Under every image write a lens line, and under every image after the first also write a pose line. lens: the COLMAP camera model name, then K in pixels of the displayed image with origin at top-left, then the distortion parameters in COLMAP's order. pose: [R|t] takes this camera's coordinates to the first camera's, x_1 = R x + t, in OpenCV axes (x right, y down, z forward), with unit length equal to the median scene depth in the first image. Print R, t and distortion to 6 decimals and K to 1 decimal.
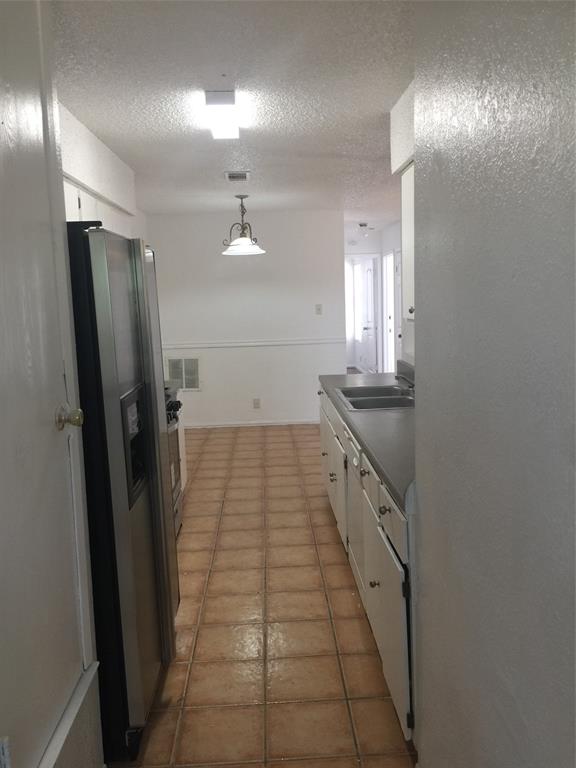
lens RADIAL K [[641.9, 0, 301.0], [0, 641.9, 382.5], [0, 0, 1]] dist [0.082897, -0.103852]
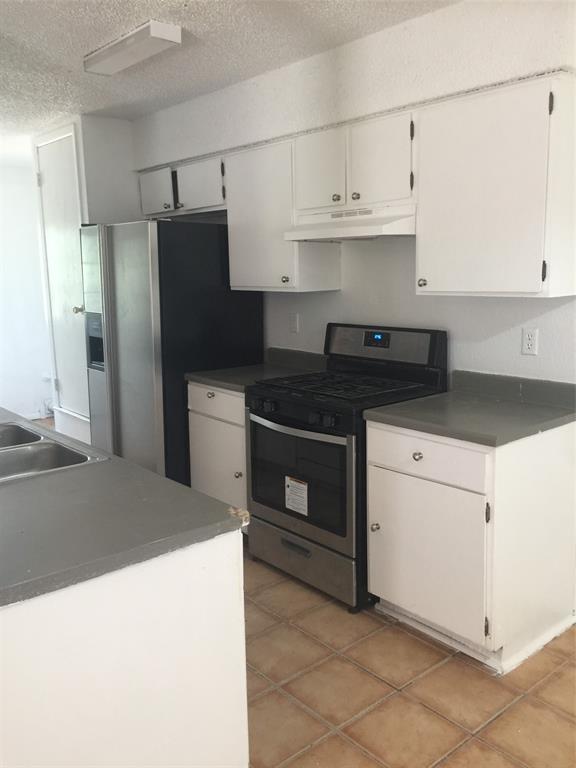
lens RADIAL K [[641.9, 0, 301.0], [0, 641.9, 382.5], [0, 0, 1]] dist [0.082897, -0.103852]
pose [[-0.784627, 0.141333, -0.603644, 0.170178], [-0.054425, 0.954207, 0.294154, -0.146794], [0.617575, 0.263654, -0.741004, 1.129872]]
